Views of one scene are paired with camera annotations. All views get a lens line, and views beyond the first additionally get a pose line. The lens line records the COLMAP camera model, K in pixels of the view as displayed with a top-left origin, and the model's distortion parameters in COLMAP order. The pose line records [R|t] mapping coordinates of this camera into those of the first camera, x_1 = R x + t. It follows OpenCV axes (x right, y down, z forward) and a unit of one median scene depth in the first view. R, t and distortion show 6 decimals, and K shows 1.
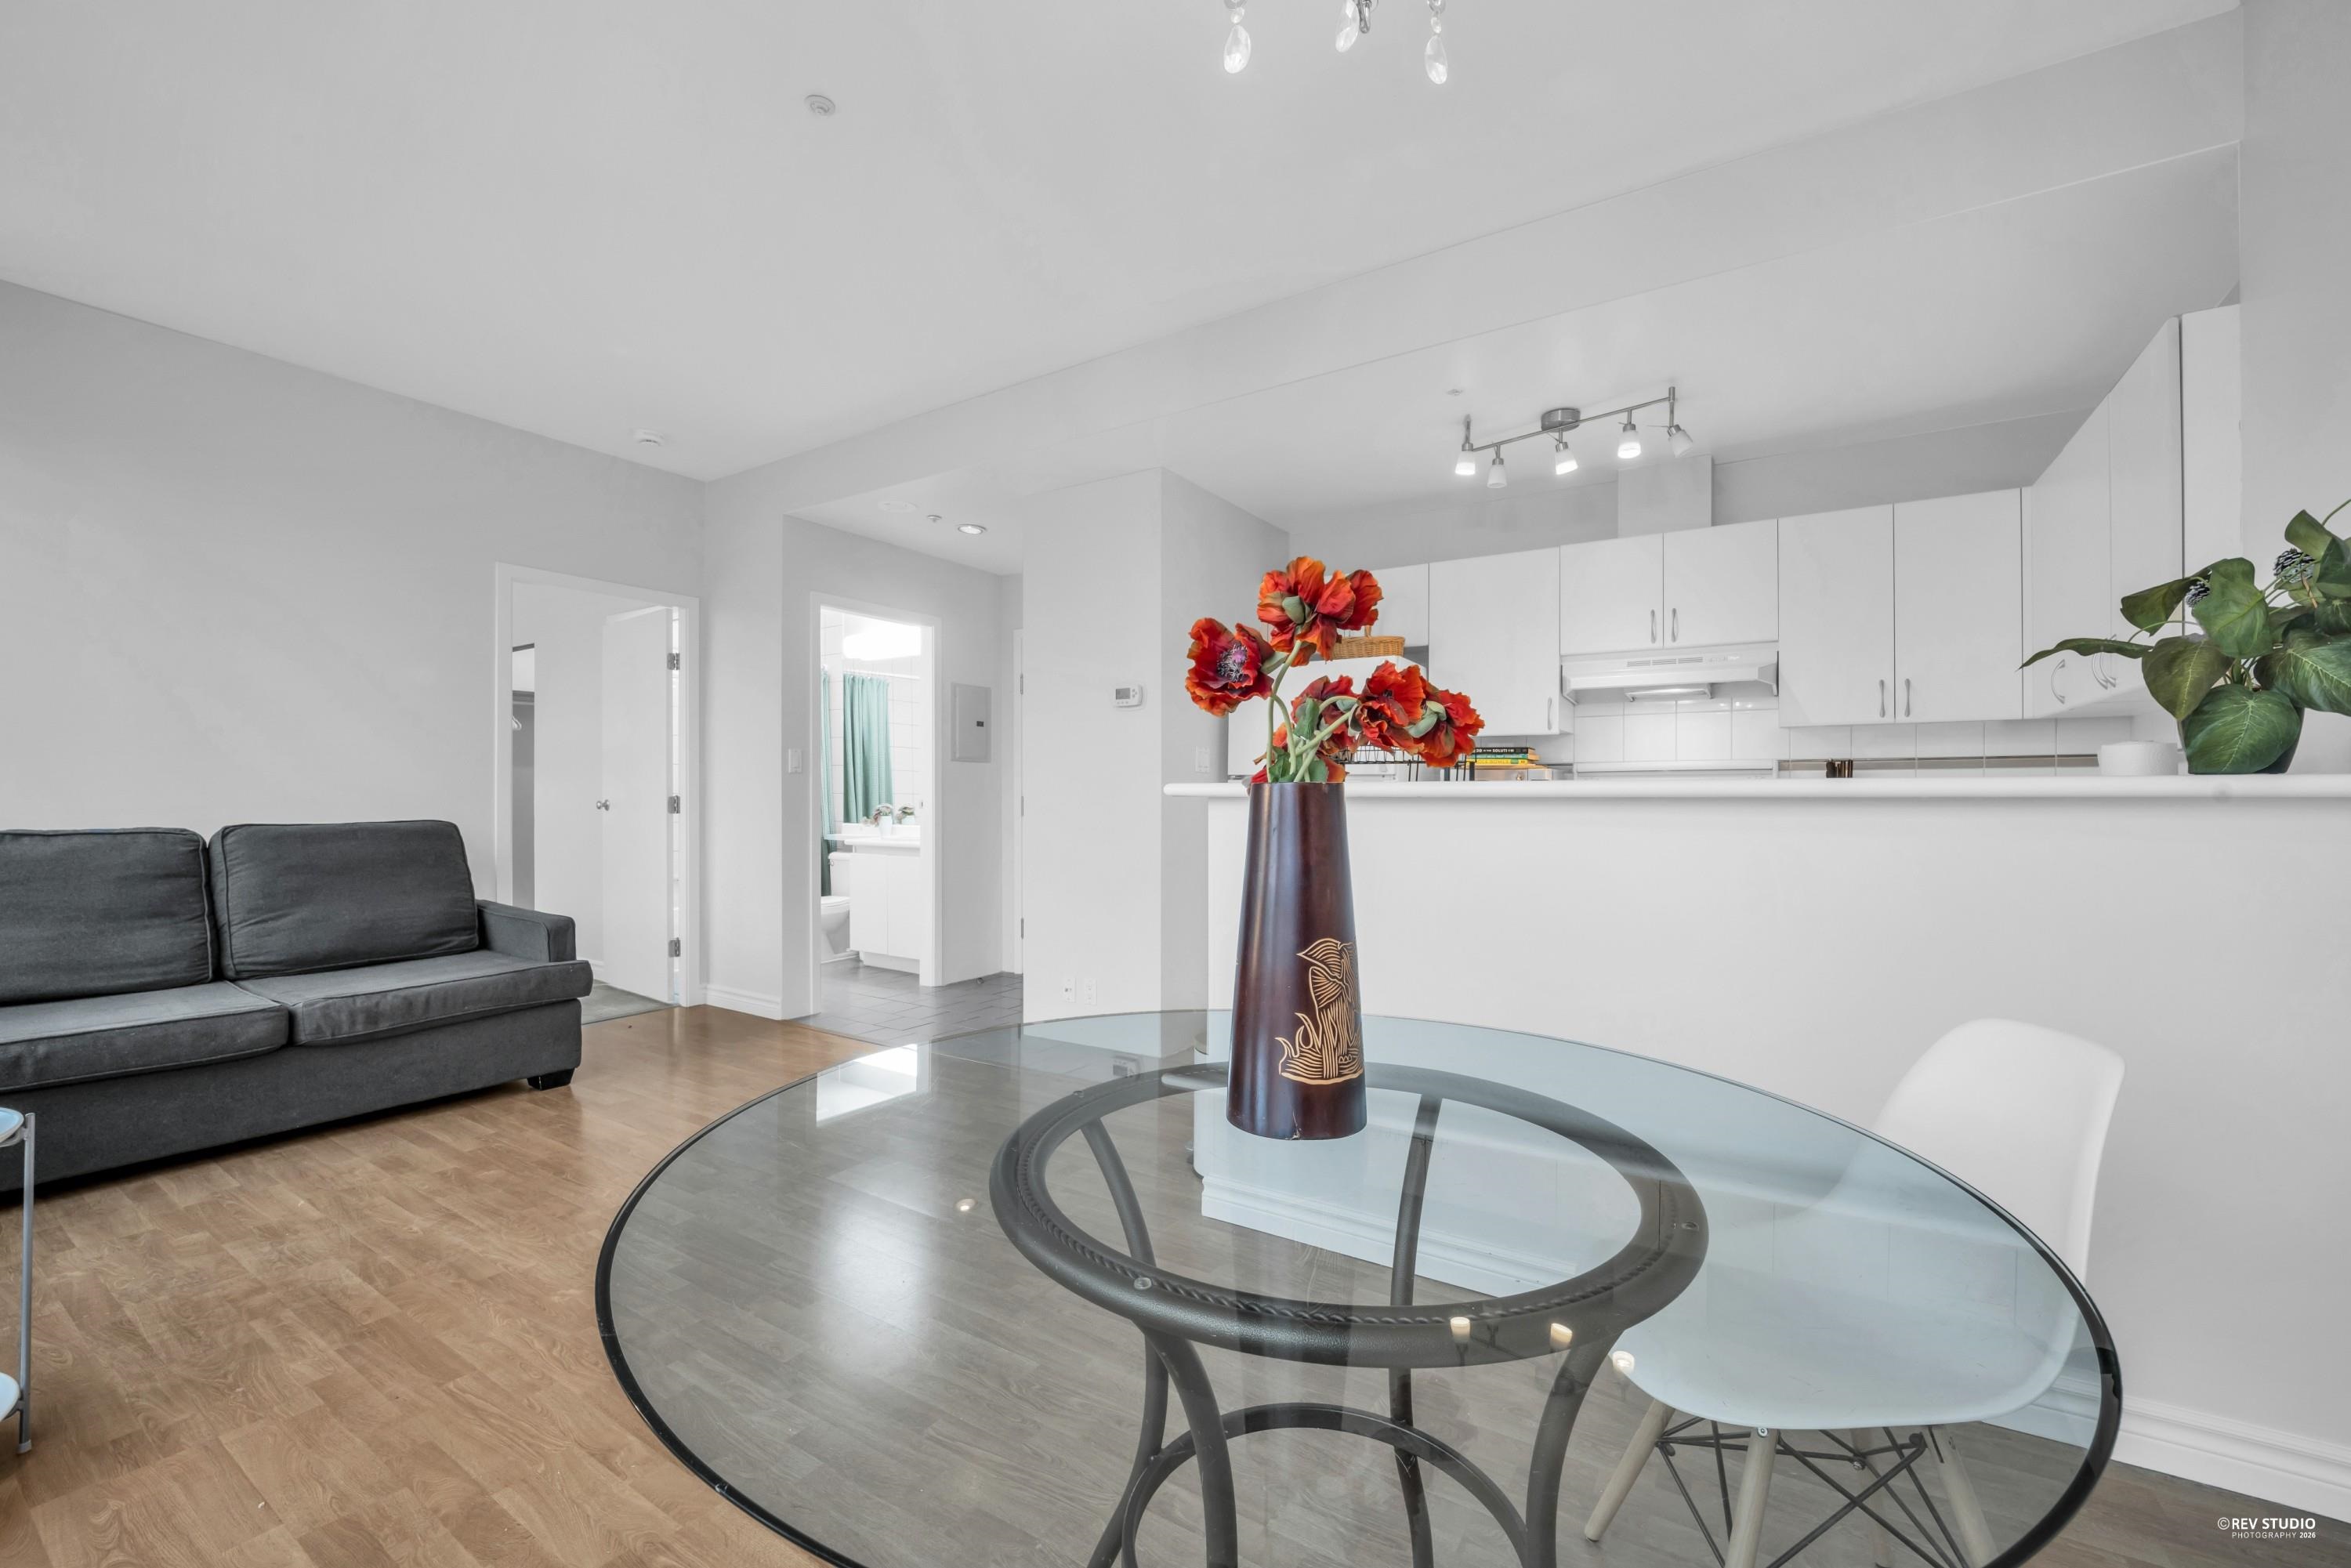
lens RADIAL K [[944.7, 0, 1180.6], [0, 944.7, 801.8], [0, 0, 1]] dist [-0.020630, -0.000440]
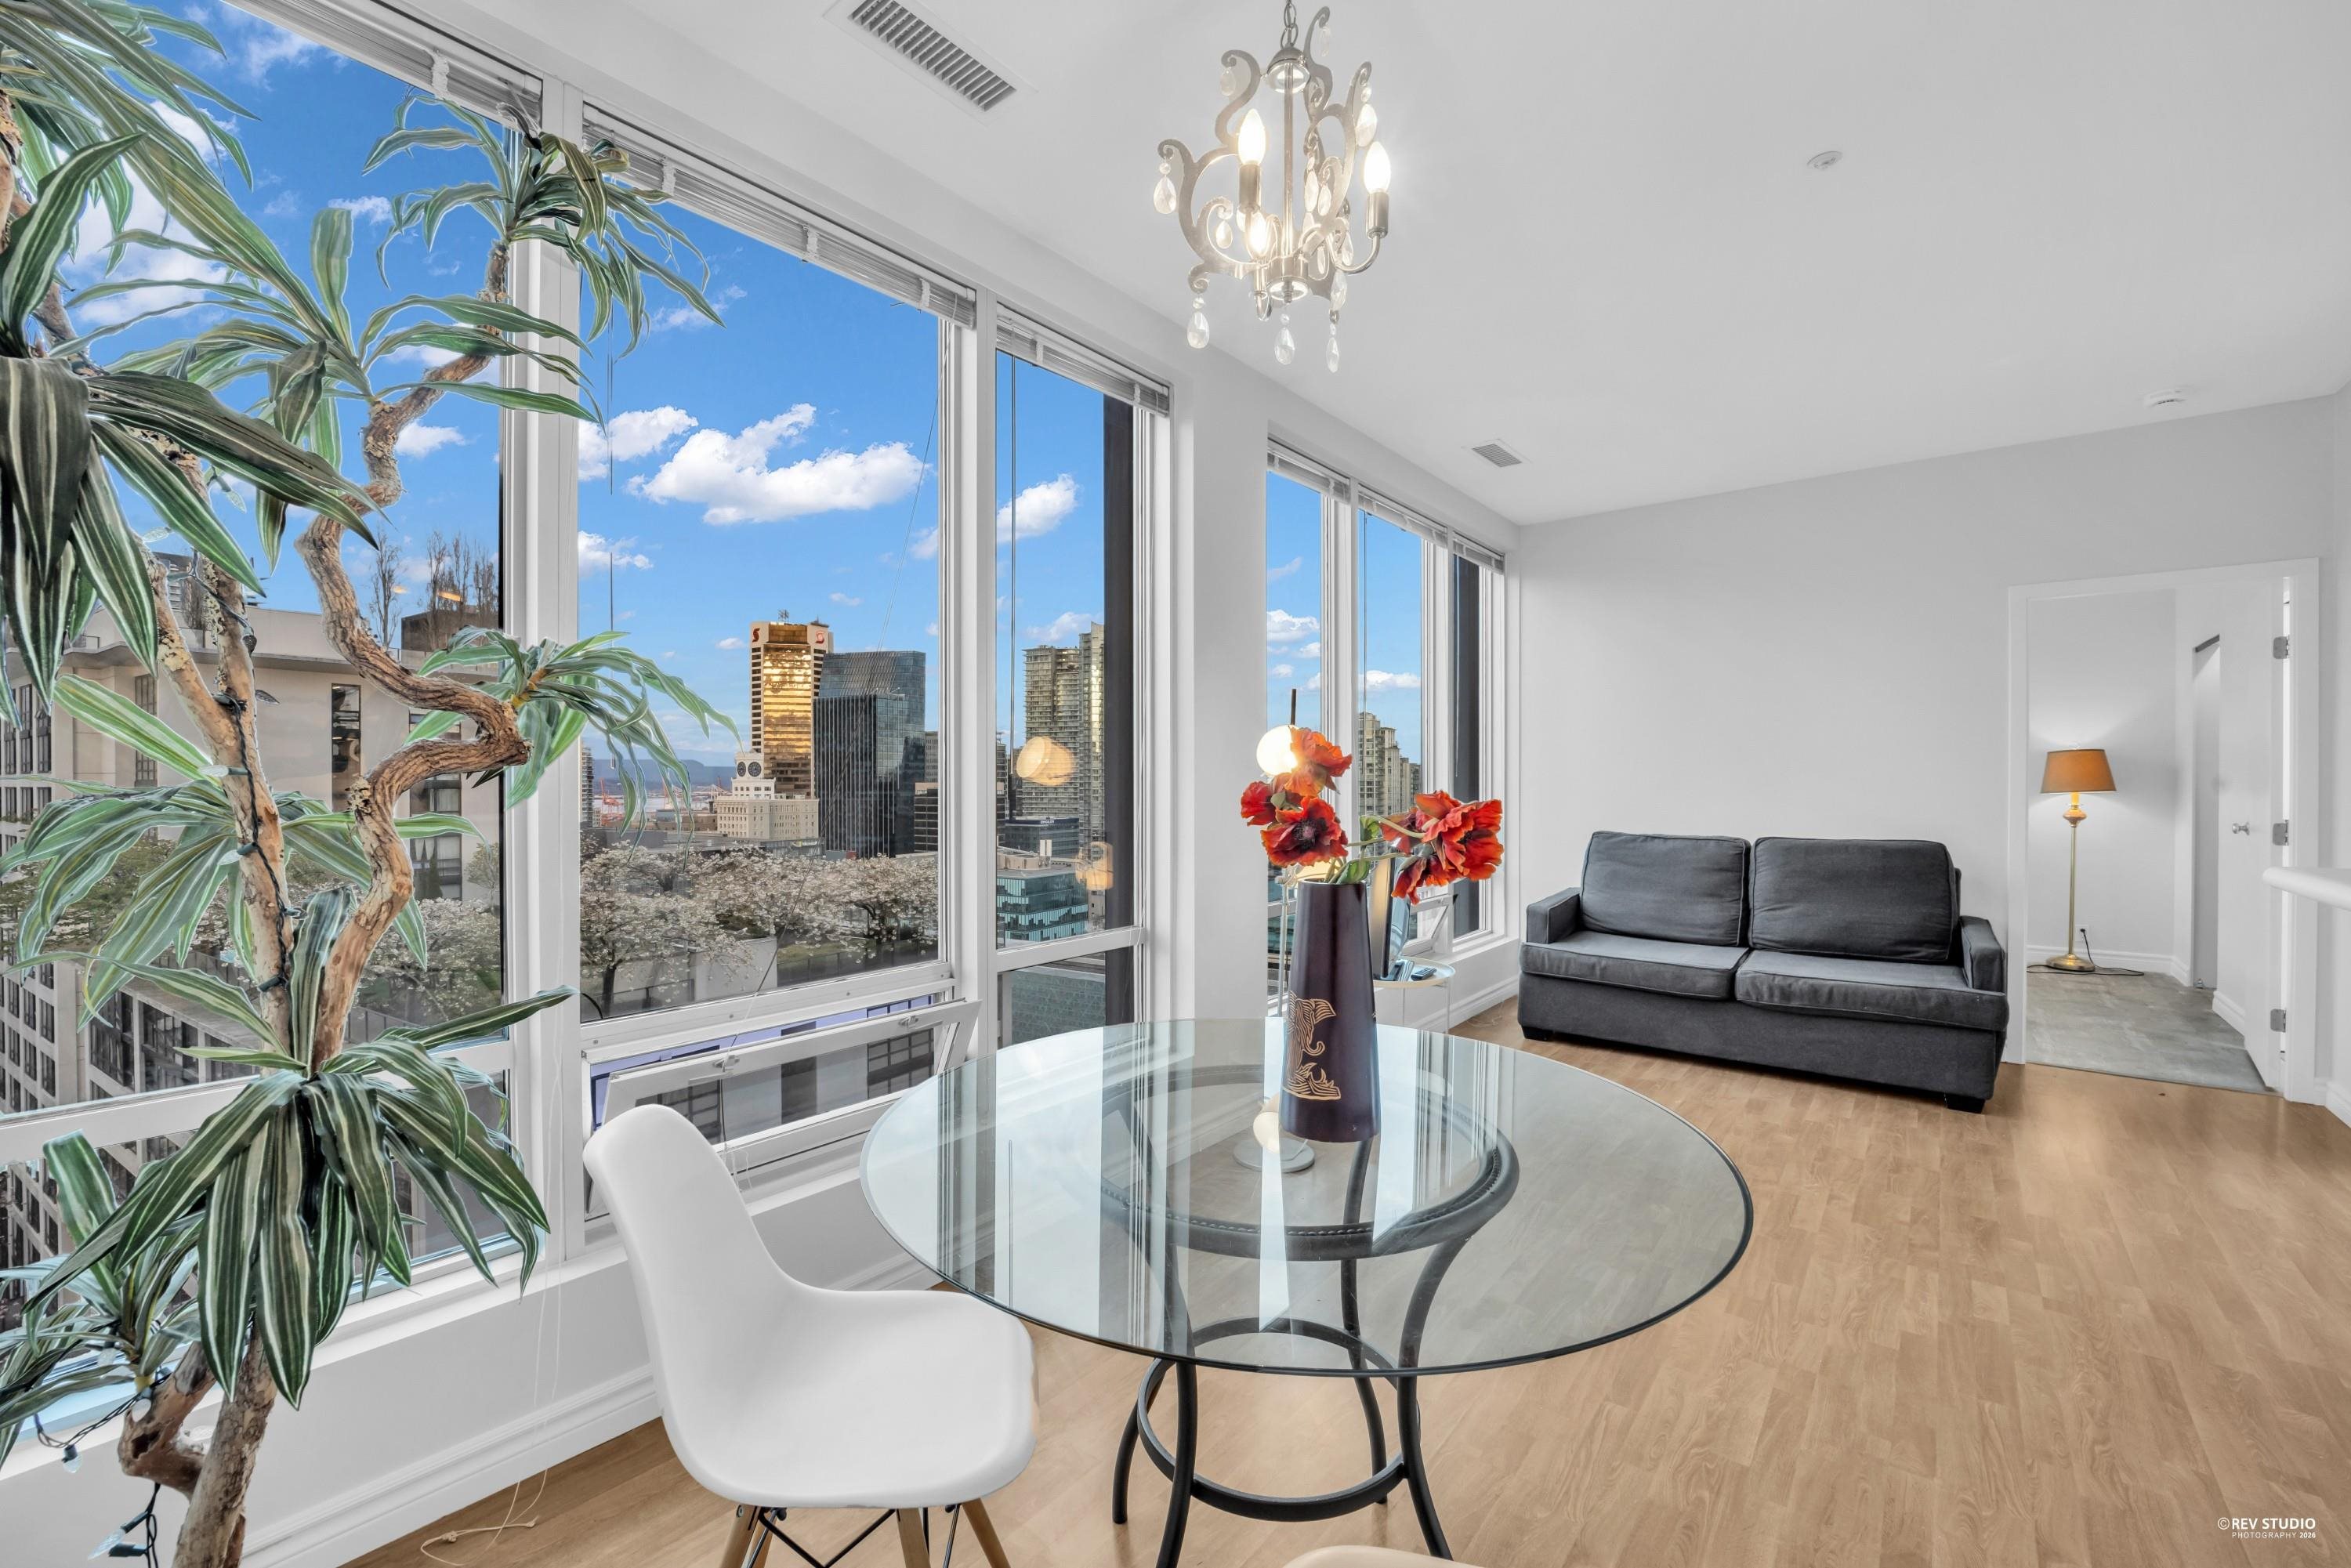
lens RADIAL K [[950.7, 0, 1163.1], [0, 950.7, 791.3], [0, 0, 1]] dist [-0.023388, -0.000222]
pose [[-0.121148, 0.009385, -0.992590, 0.458321], [-0.006094, 0.999929, 0.010198, -0.049741], [0.992616, 0.007284, -0.121083, 0.266237]]
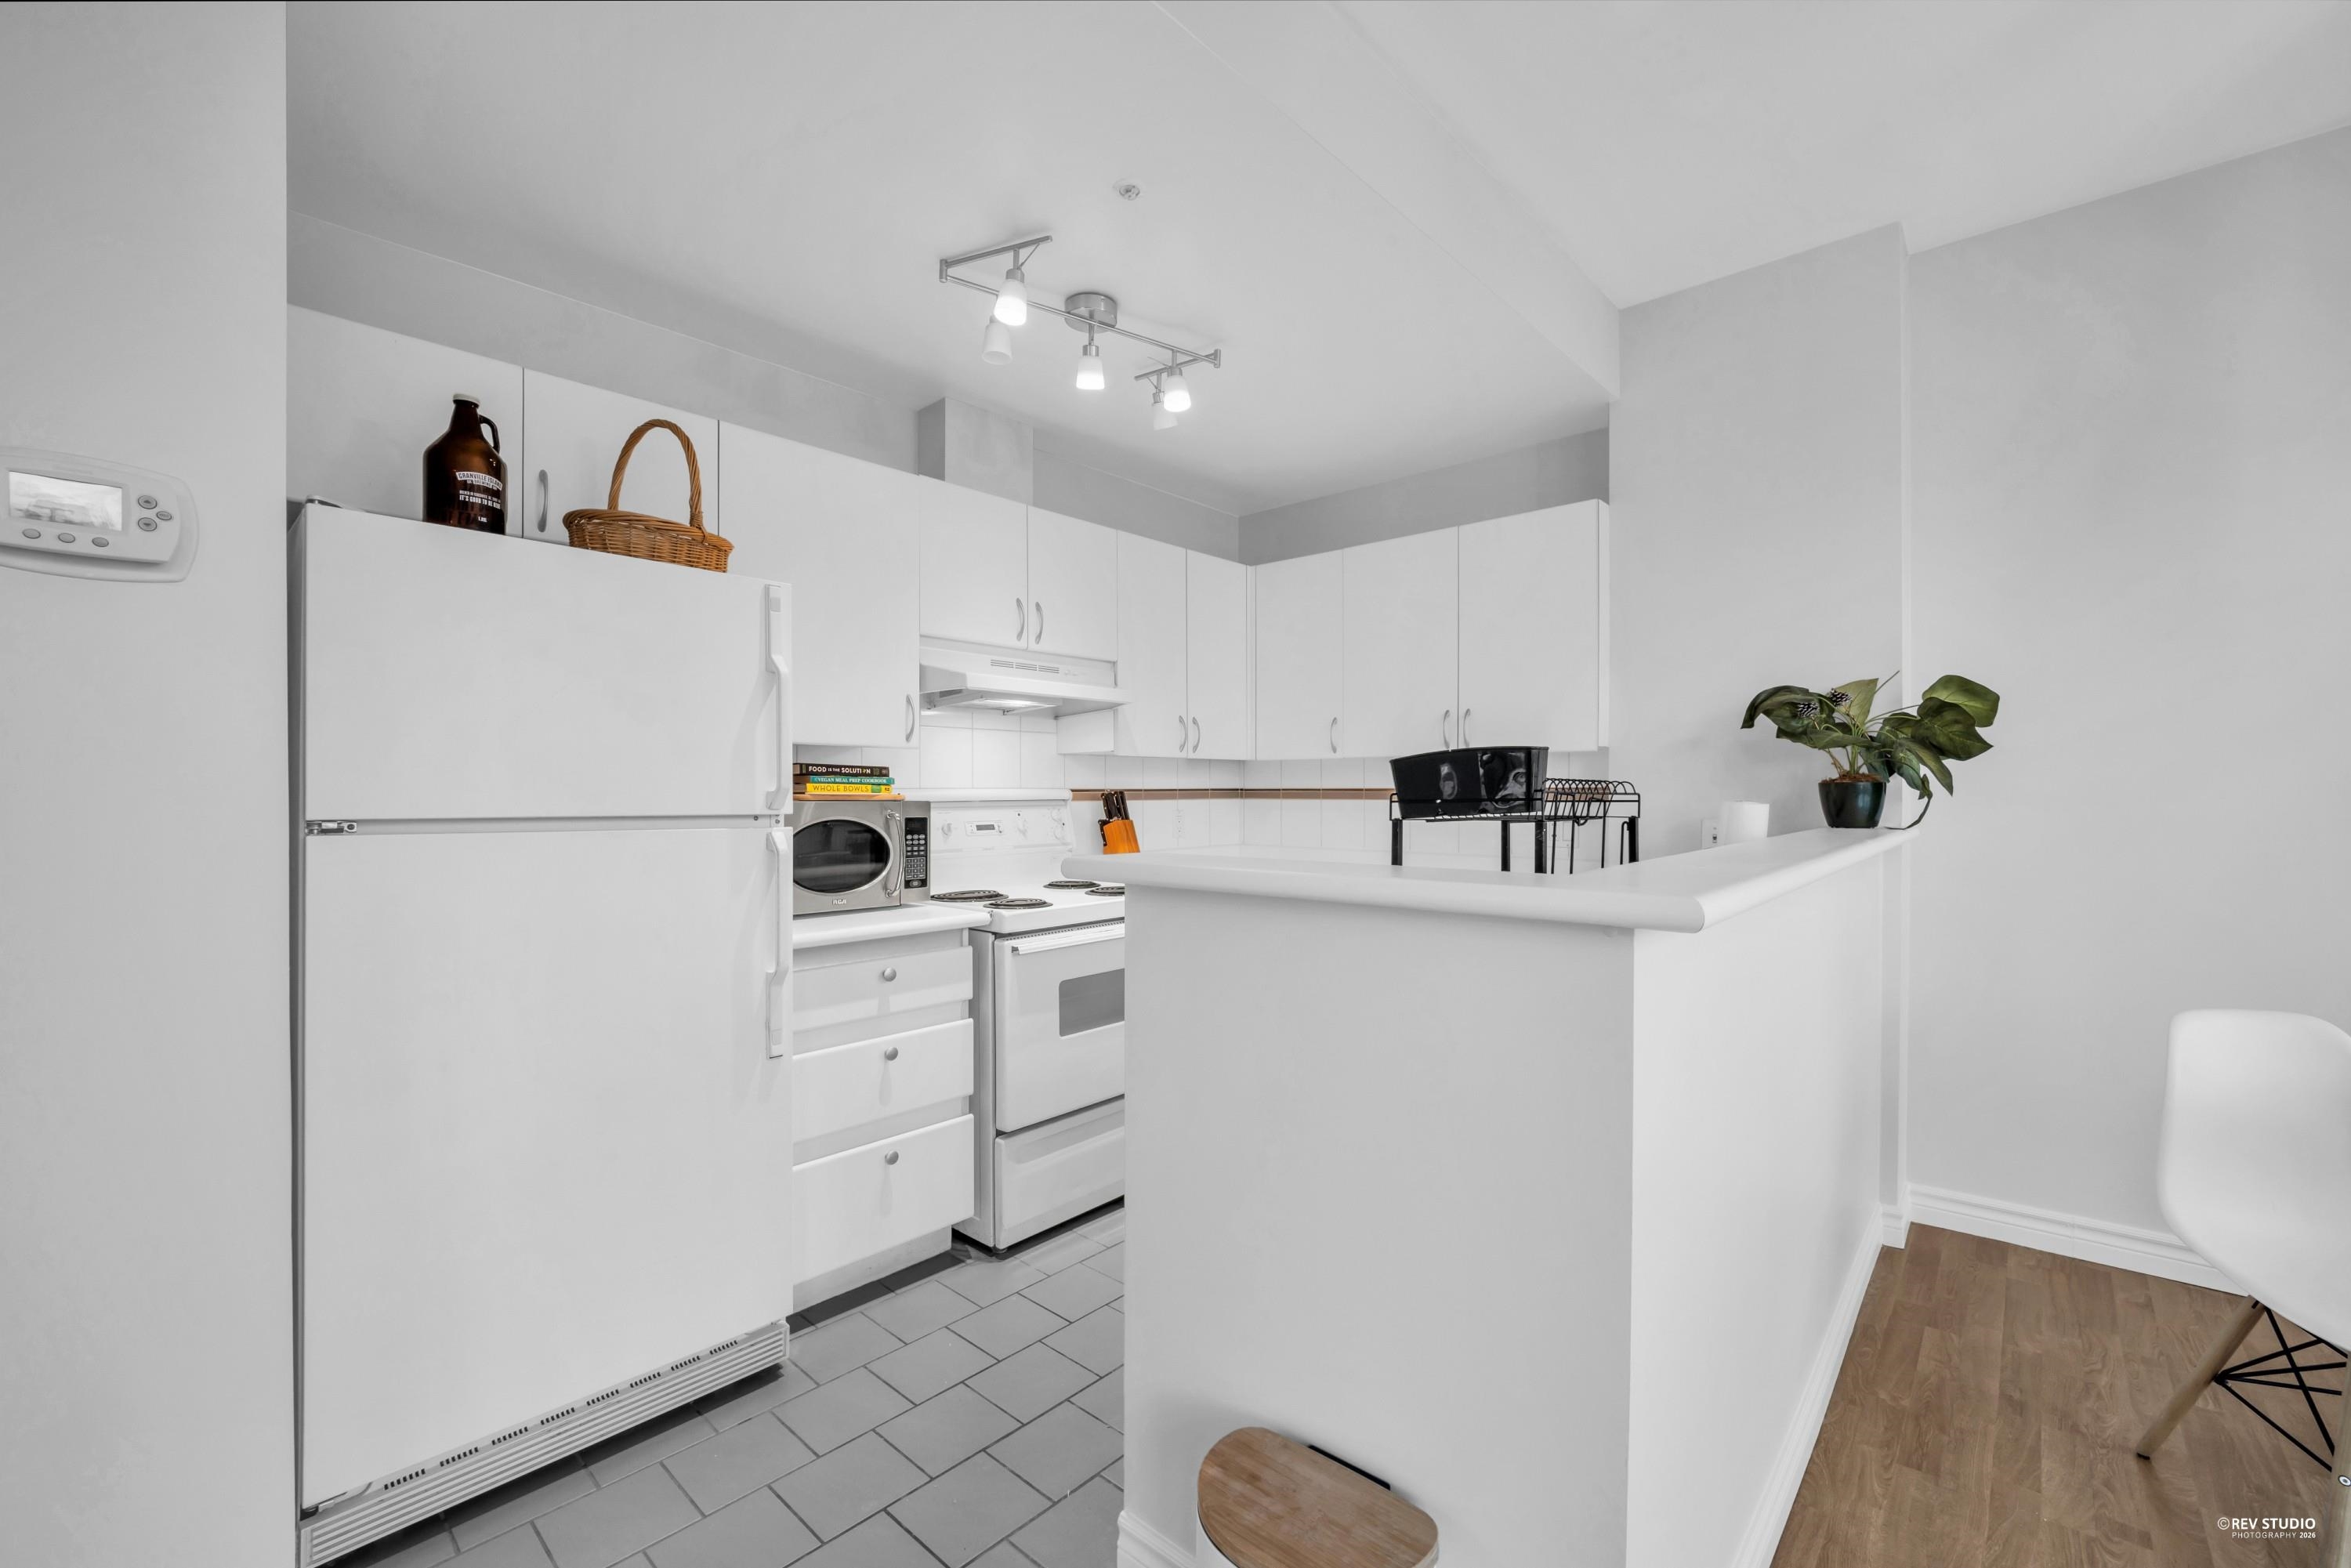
lens RADIAL K [[942.7, 0, 1171.1], [0, 942.7, 802.7], [0, 0, 1]] dist [0.000883, 0.000062]
pose [[0.174171, -0.012474, 0.984636, -0.280649], [0.008420, 0.999902, 0.011178, -0.044280], [-0.984679, 0.006344, 0.174259, 0.802538]]
